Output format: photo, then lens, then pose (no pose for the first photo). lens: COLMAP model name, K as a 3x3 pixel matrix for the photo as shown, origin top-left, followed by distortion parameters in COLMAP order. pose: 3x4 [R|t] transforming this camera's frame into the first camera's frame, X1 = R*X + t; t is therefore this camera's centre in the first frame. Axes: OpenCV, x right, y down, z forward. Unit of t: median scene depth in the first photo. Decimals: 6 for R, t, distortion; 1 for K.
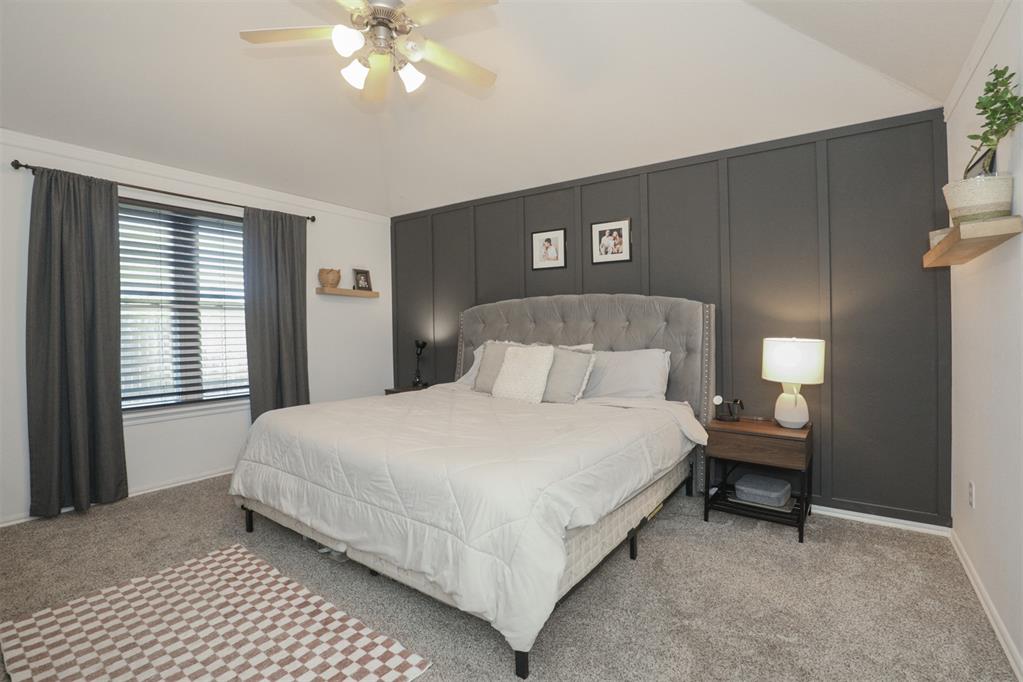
lens RADIAL K [[458.2, 0, 495.1], [0, 458.2, 340.5], [0, 0, 1]] dist [-0.026772, 0.000758]
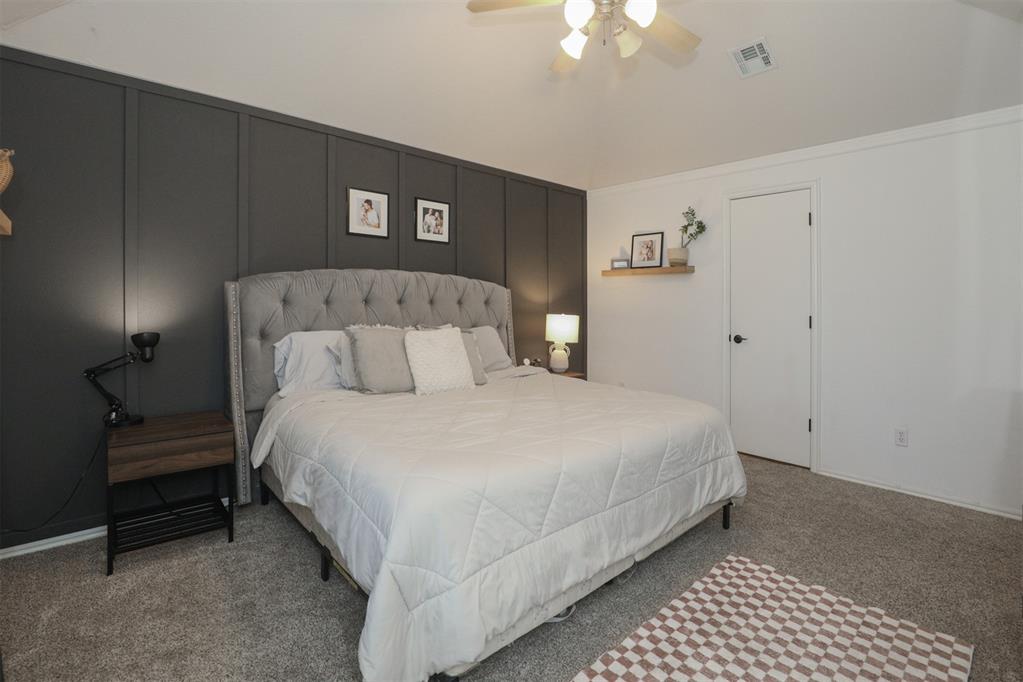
lens RADIAL K [[477.1, 0, 508.0], [0, 477.1, 327.9], [0, 0, 1]] dist [-0.029929, 0.000501]
pose [[0.219858, -0.038136, 0.974786, -0.738320], [0.027660, 0.999078, 0.032848, -0.010822], [-0.975140, 0.019741, 0.220710, 0.607863]]
